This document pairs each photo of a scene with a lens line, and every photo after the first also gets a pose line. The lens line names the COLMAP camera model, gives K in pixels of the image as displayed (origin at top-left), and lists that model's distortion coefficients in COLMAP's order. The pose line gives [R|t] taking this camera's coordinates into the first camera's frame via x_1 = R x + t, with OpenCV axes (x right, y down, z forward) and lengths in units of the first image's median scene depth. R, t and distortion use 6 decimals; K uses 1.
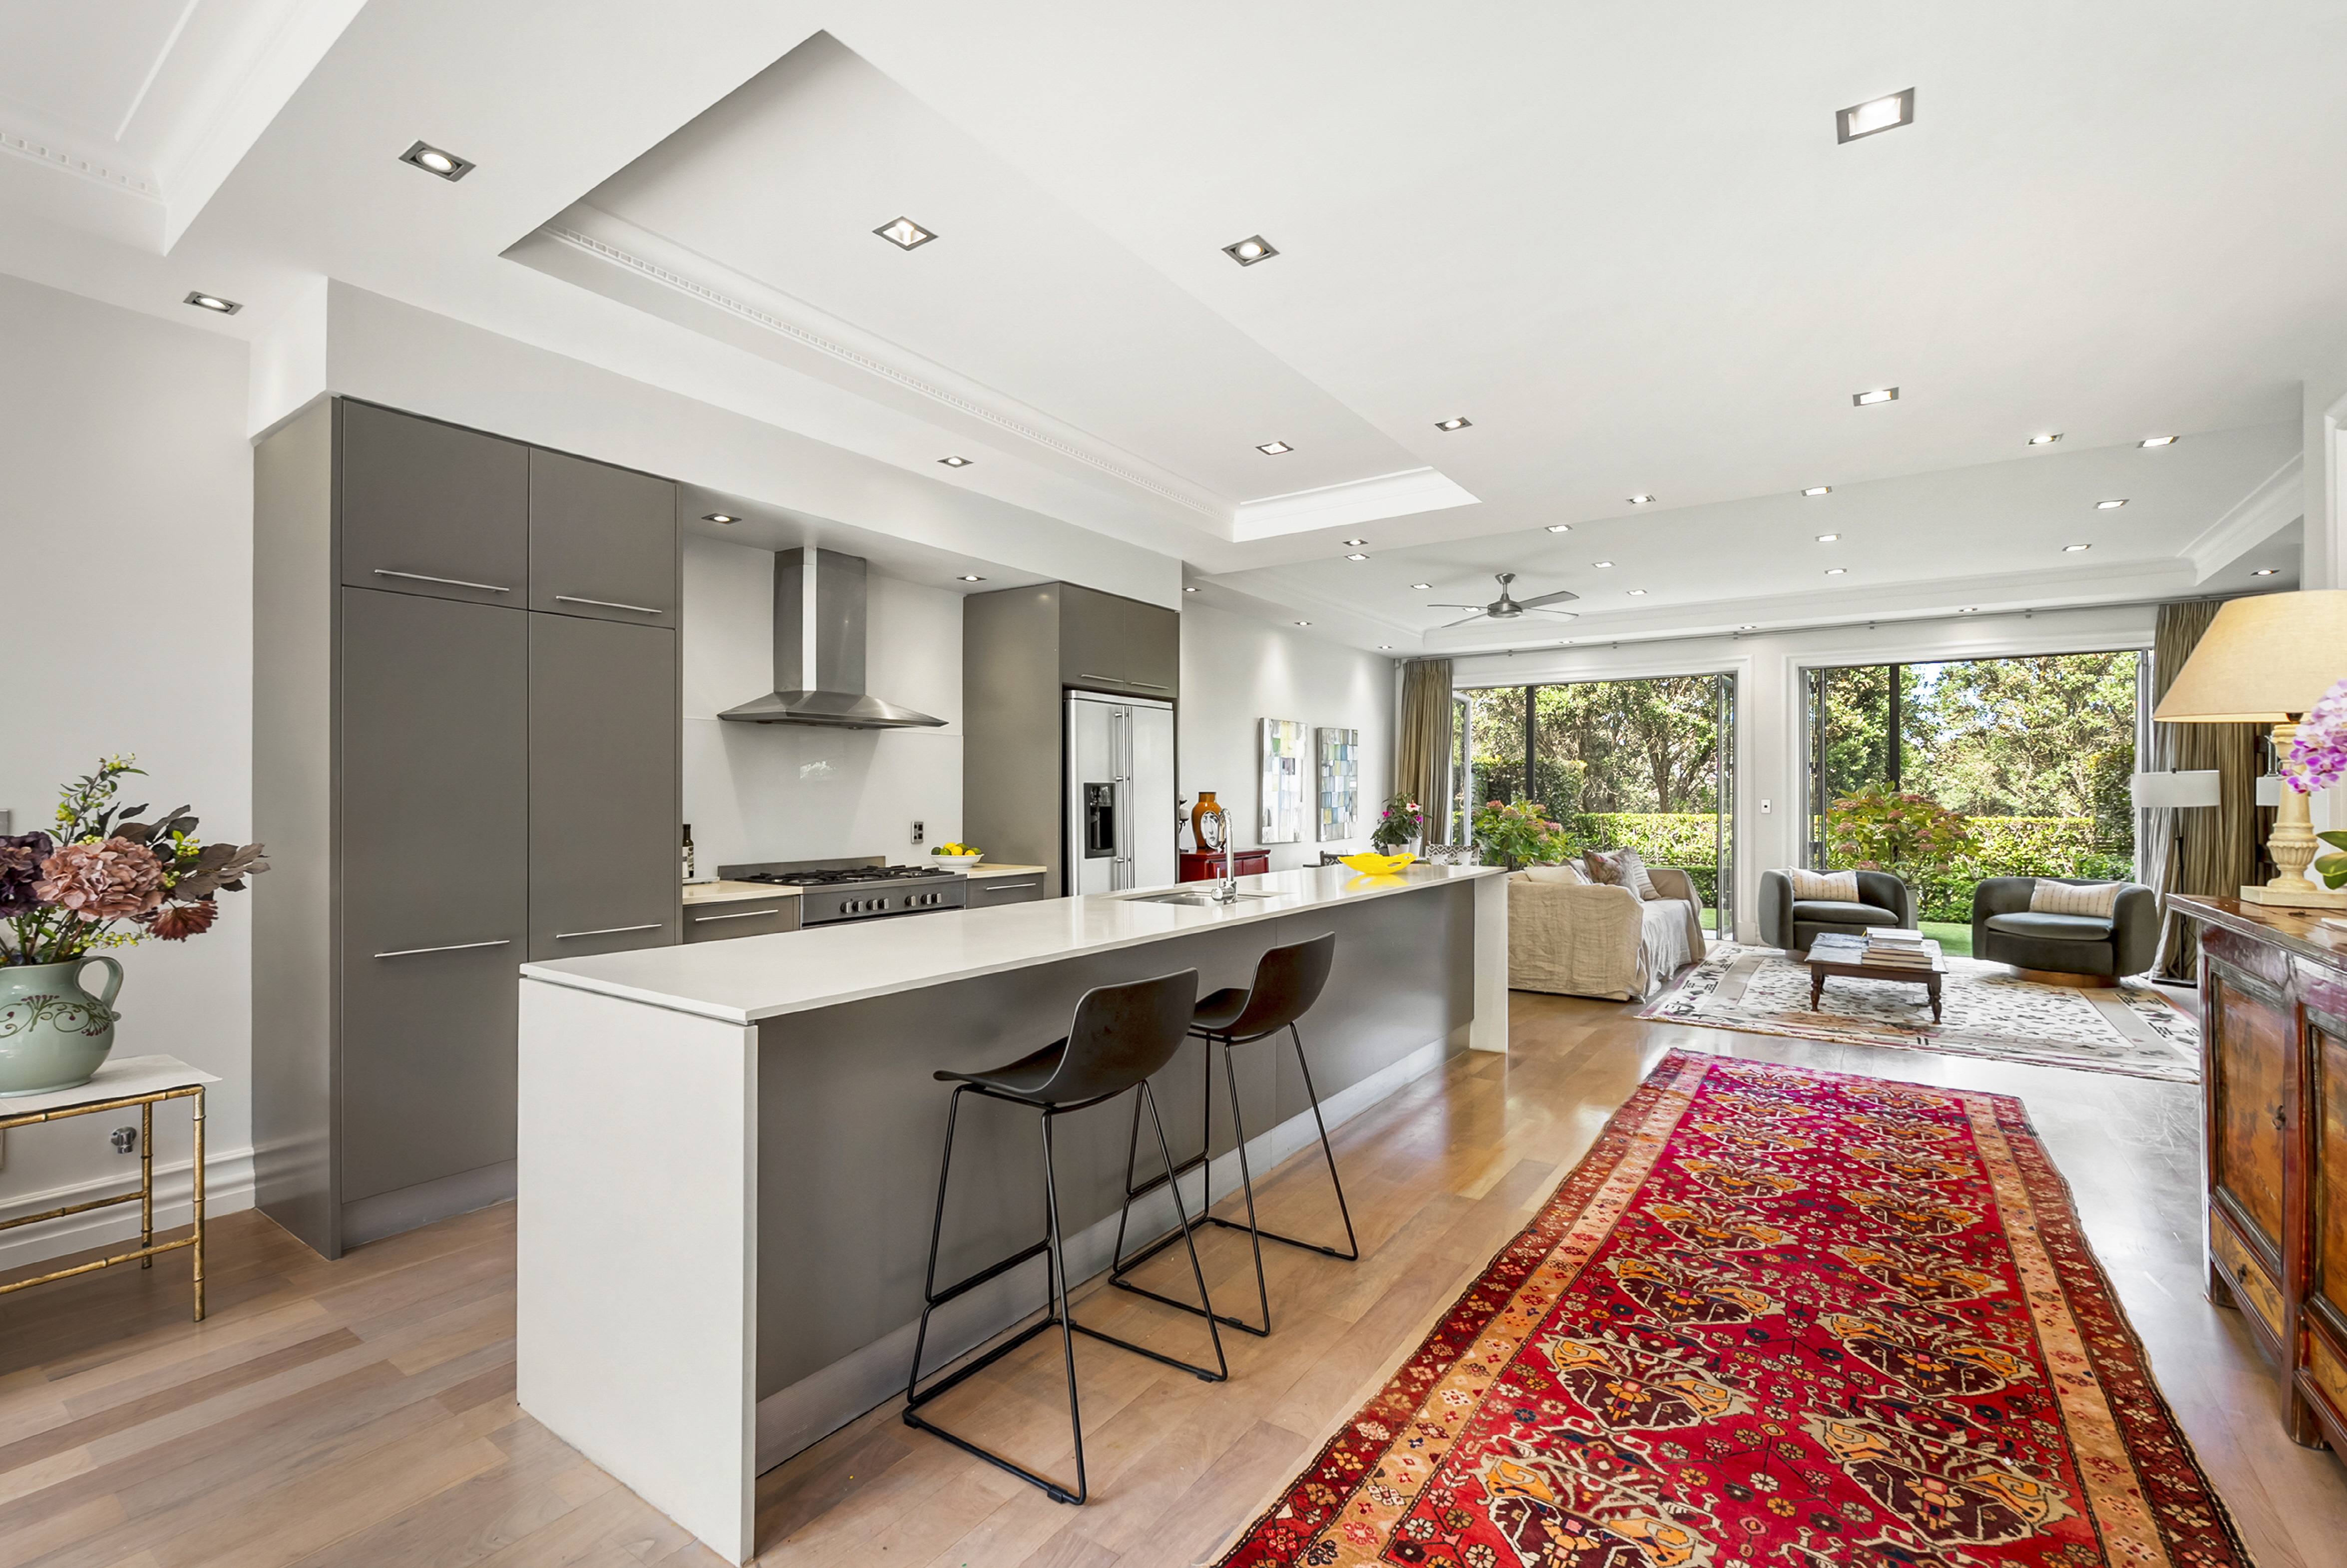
lens RADIAL K [[1041.4, 0, 1172.1], [0, 1041.4, 789.3], [0, 0, 1]] dist [-0.003857, 0.000771]
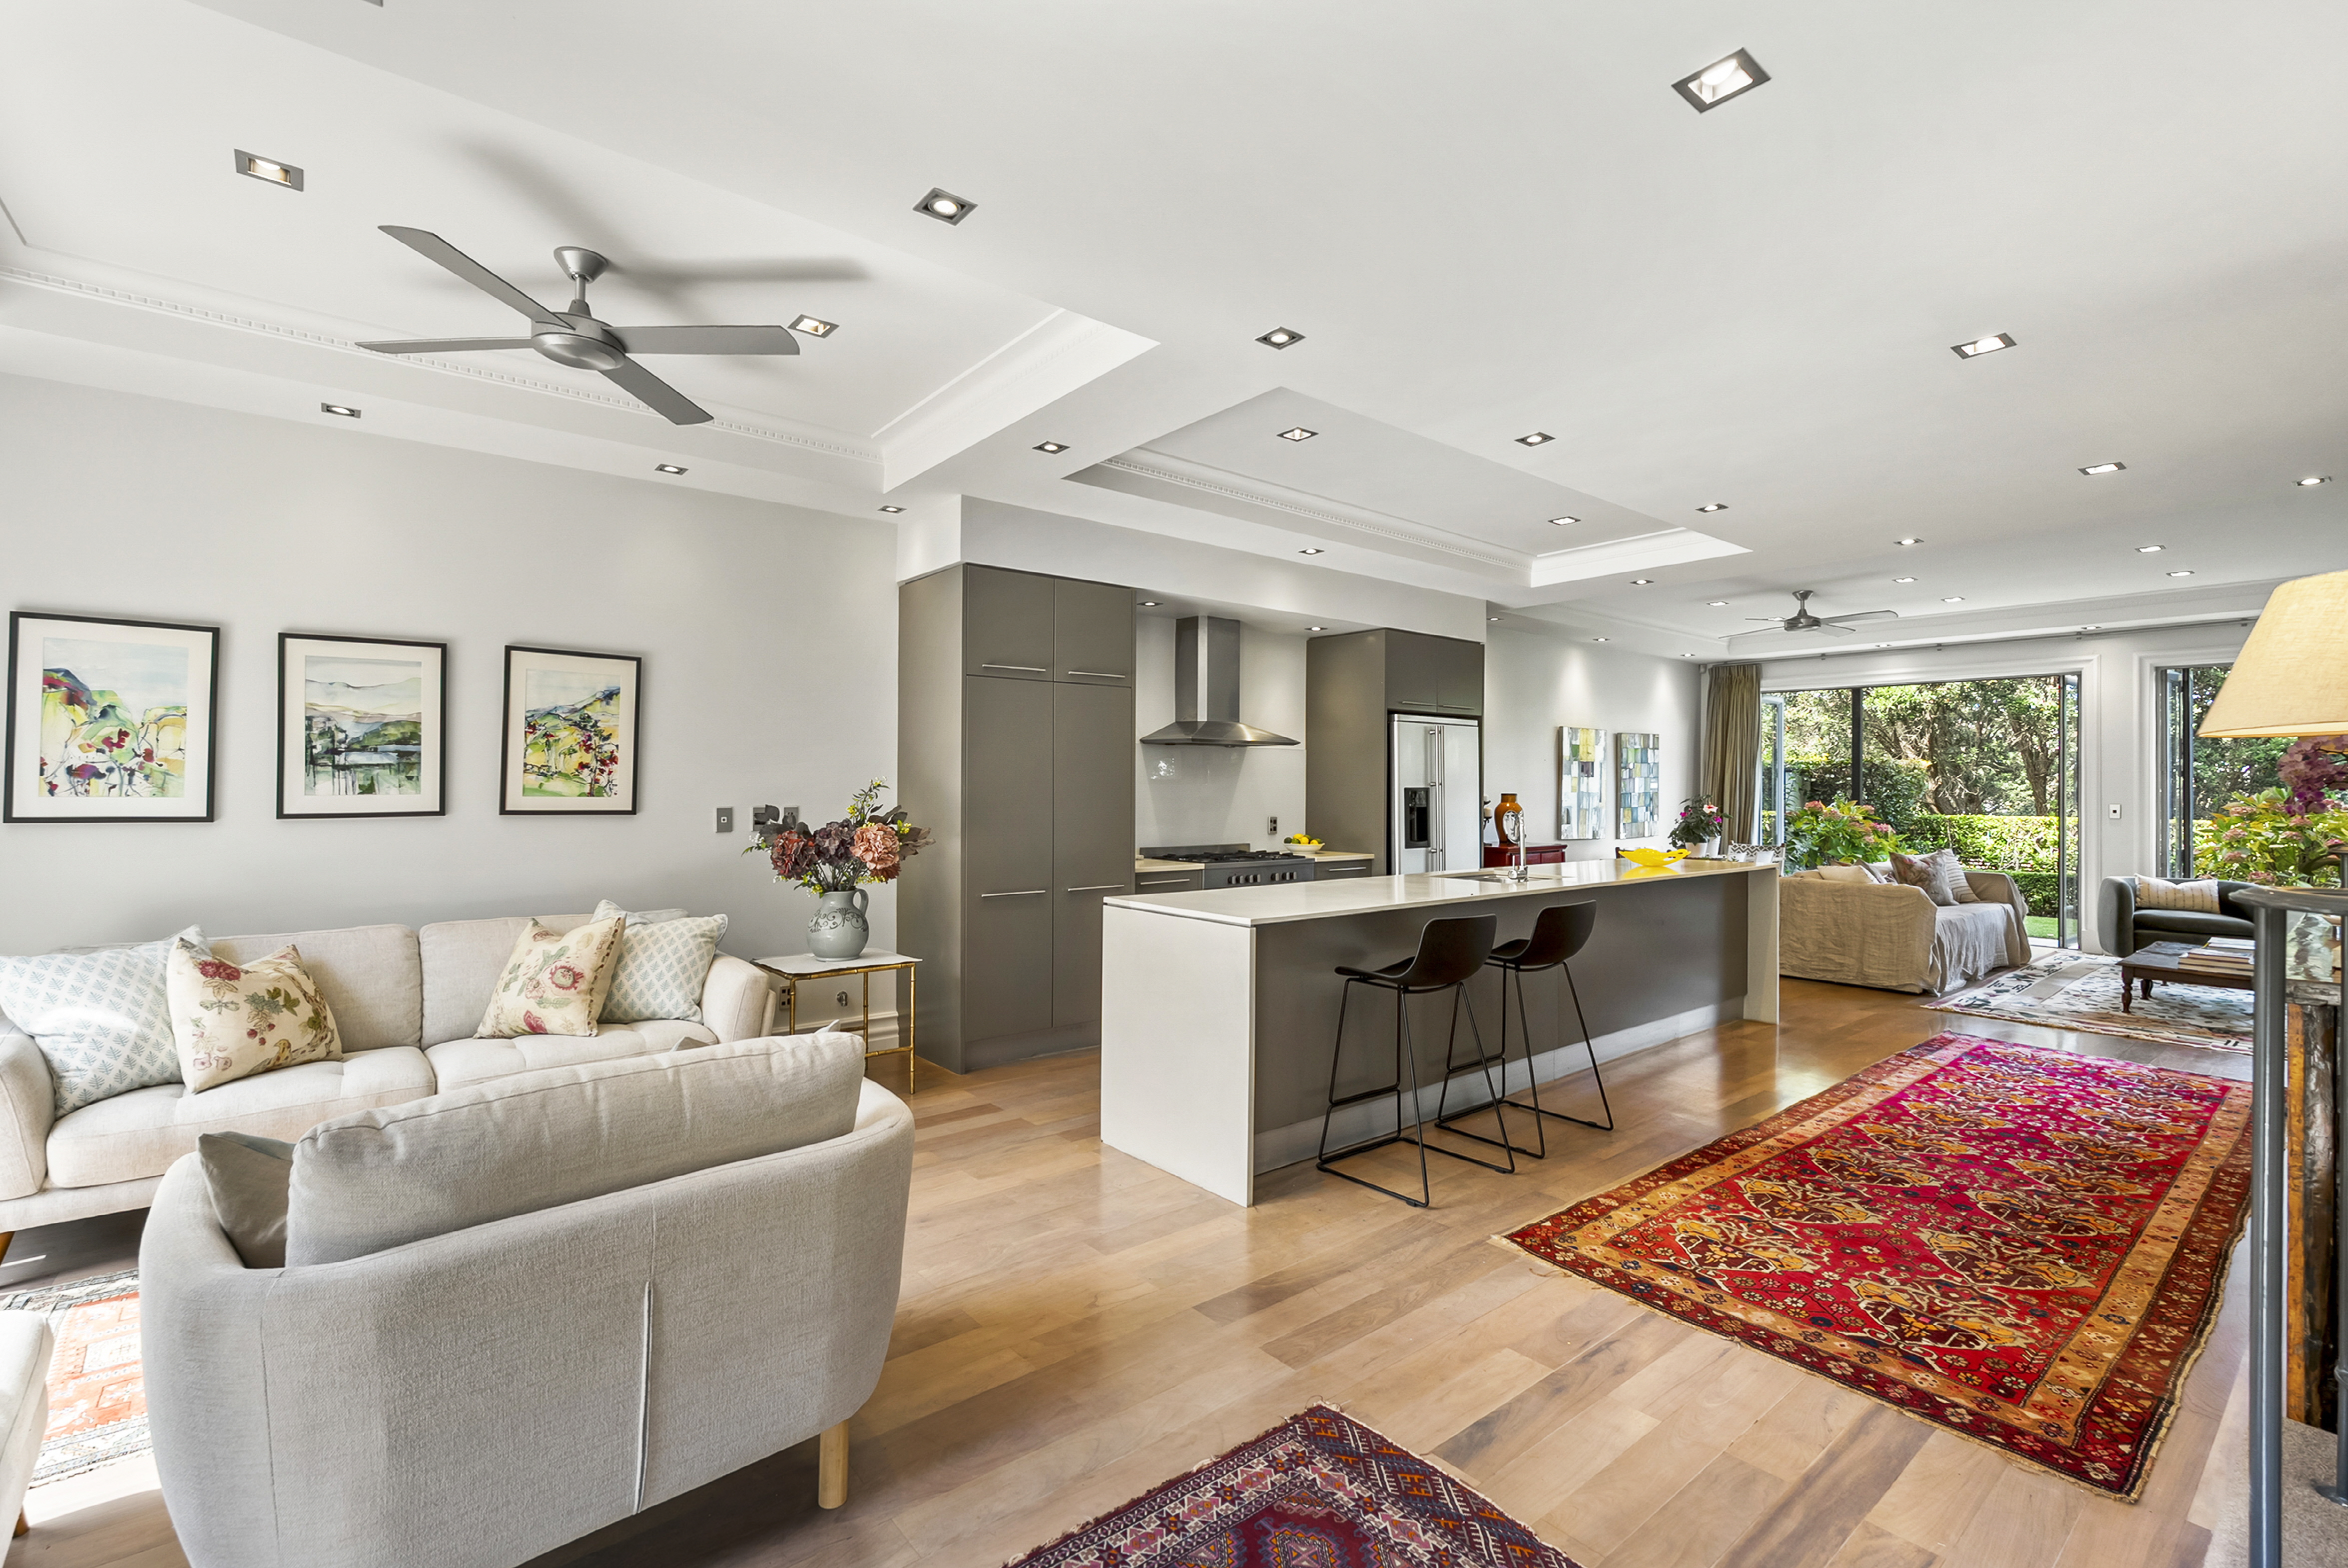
lens RADIAL K [[1041.8, 0, 1175.4], [0, 1041.8, 770.6], [0, 0, 1]] dist [-0.003857, 0.000771]
pose [[0.960963, 0.001450, -0.276672, -0.002910], [-0.004245, 0.999946, -0.009502, -0.014073], [0.276643, 0.010305, 0.960917, -0.285808]]
